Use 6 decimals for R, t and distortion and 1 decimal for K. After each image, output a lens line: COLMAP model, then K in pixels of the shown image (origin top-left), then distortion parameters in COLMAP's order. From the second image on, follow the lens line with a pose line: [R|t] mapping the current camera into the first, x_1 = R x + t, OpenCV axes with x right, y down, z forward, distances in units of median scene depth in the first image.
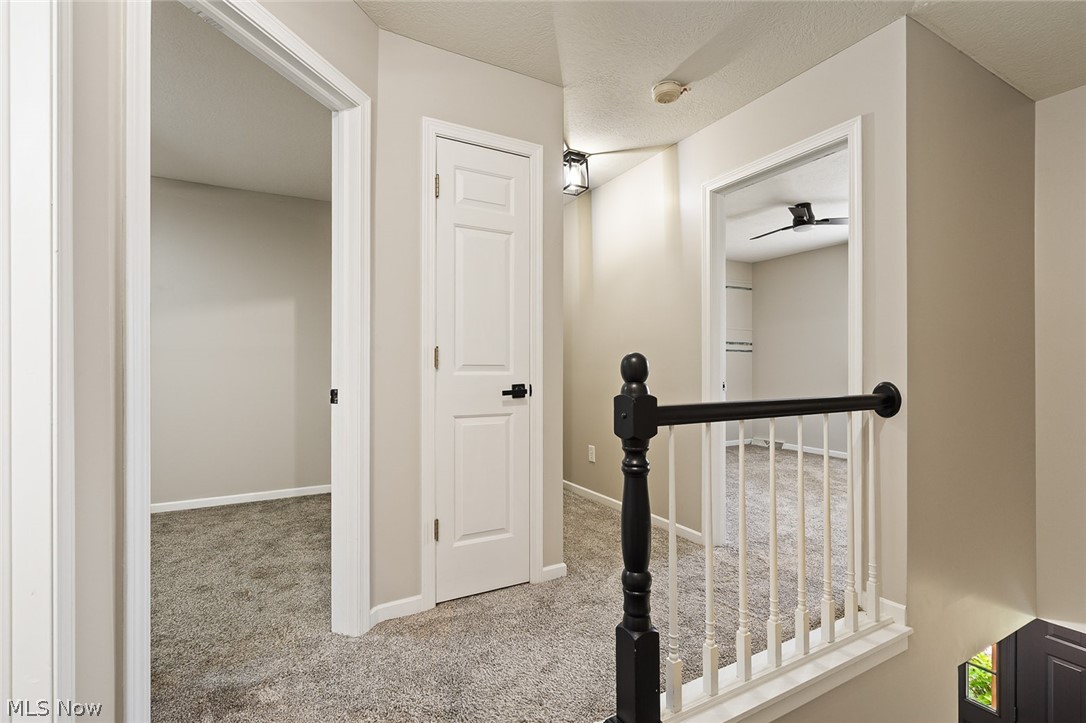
lens RADIAL K [[496.3, 0, 543.5], [0, 496.3, 366.7], [0, 0, 1]] dist [-0.000502, 0.000662]
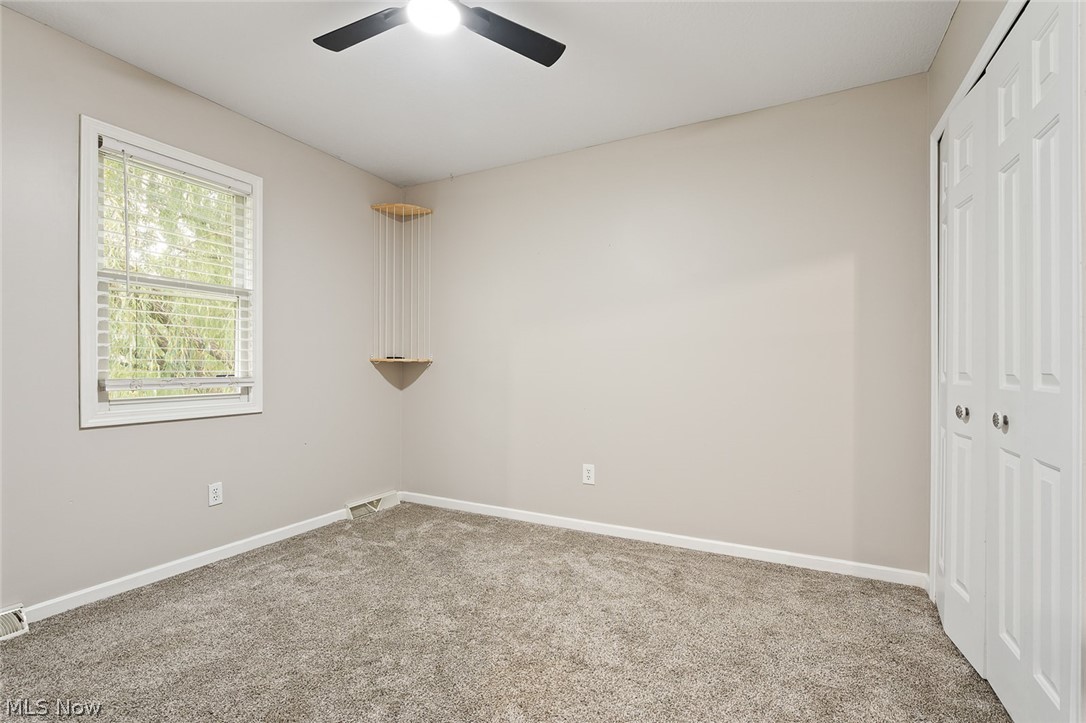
lens RADIAL K [[496.3, 0, 543.9], [0, 496.3, 364.9], [0, 0, 1]] dist [-0.000502, 0.000662]
pose [[0.566335, 0.006328, -0.824151, -0.257270], [-0.002342, 0.999979, 0.006069, 0.000855], [0.824172, -0.001507, 0.566338, 0.405912]]
